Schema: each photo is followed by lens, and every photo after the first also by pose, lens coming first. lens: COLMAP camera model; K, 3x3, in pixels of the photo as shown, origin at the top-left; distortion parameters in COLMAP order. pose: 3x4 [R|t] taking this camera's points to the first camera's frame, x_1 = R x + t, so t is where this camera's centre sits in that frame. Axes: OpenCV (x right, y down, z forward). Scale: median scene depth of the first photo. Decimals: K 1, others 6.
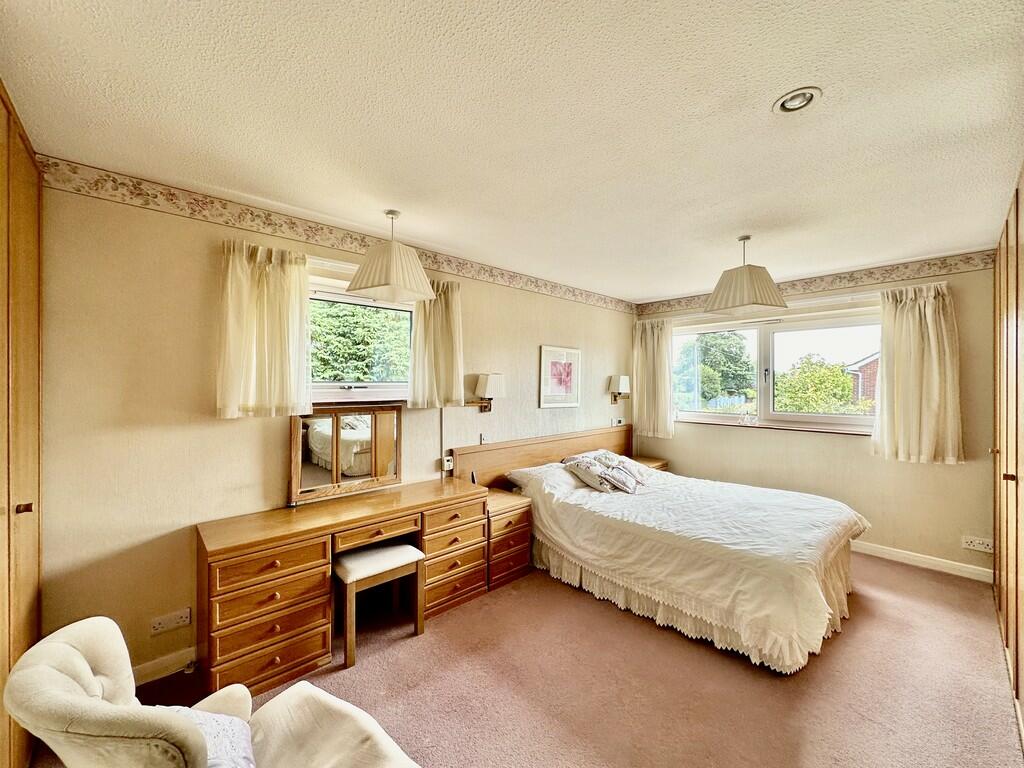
lens RADIAL K [[408.5, 0, 513.2], [0, 408.5, 383.2], [0, 0, 1]] dist [0.000456, 0.000050]
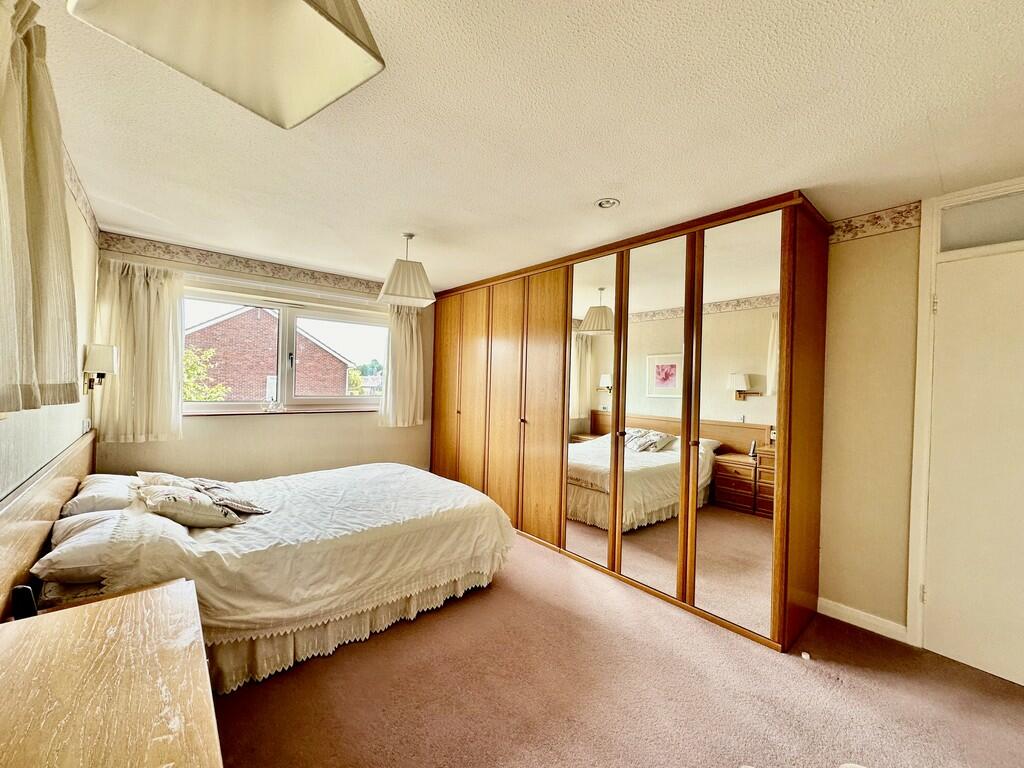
lens RADIAL K [[408.5, 0, 513.2], [0, 408.5, 383.2], [0, 0, 1]] dist [0.000456, 0.000050]
pose [[0.040517, -0.001464, 0.999178, -0.502296], [-0.026245, 0.999652, 0.002529, 0.031018], [-0.998834, -0.026326, 0.040464, 0.643554]]
